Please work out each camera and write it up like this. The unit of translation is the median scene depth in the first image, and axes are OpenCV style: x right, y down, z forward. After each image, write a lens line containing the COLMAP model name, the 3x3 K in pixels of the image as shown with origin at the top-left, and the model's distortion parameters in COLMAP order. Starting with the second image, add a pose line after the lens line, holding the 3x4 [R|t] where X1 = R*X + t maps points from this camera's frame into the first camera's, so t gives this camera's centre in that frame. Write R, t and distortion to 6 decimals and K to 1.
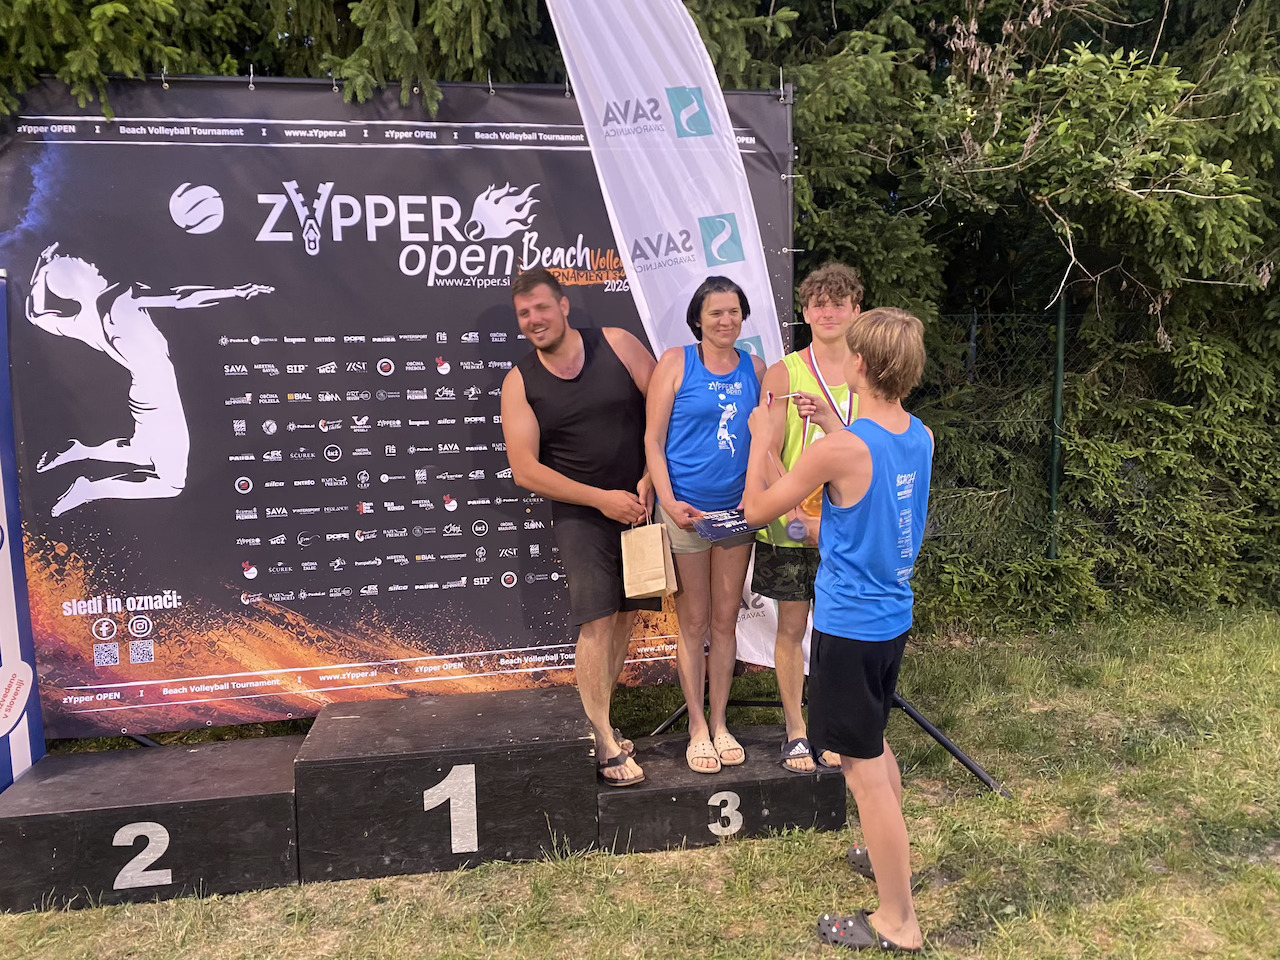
lens RADIAL K [[972.2, 0, 638.5], [0, 972.2, 478.1], [0, 0, 1]] dist [0.011342, -0.009196]
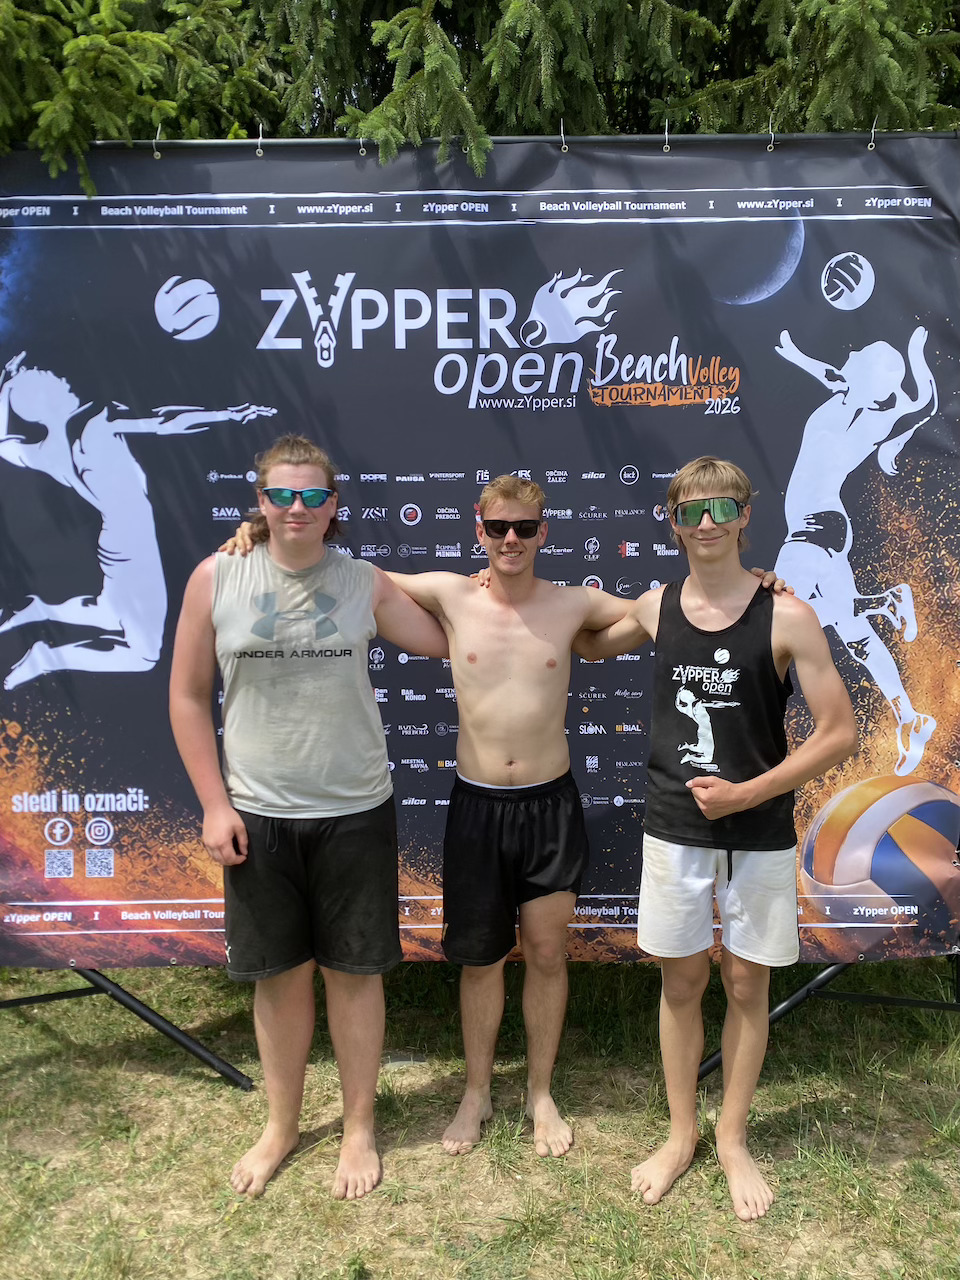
lens RADIAL K [[962.0, 0, 470.3], [0, 962.0, 621.8], [0, 0, 1]] dist [0.032360, -0.038631]
pose [[0.981450, 0.036933, -0.188126, -0.068247], [-0.041027, 0.998997, -0.017913, -0.017306], [0.187276, 0.025299, 0.981982, 0.268272]]
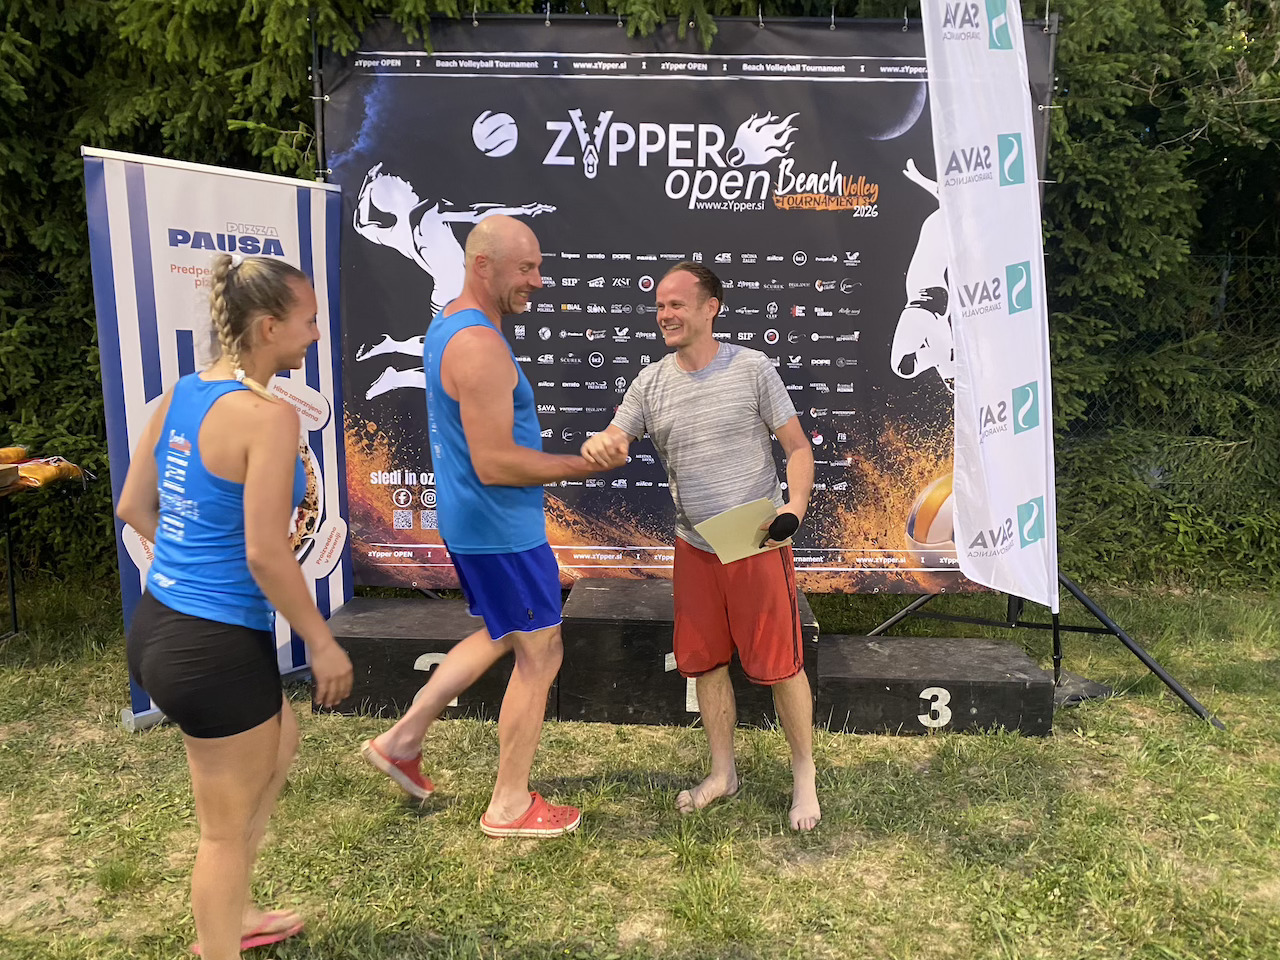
lens RADIAL K [[977.2, 0, 648.6], [0, 977.2, 486.0], [0, 0, 1]] dist [0.003842, 0.000151]
pose [[0.980899, 0.073101, -0.180262, -0.041454], [-0.061206, 0.995618, 0.070695, 0.037747], [0.184640, -0.058312, 0.981075, -0.102091]]
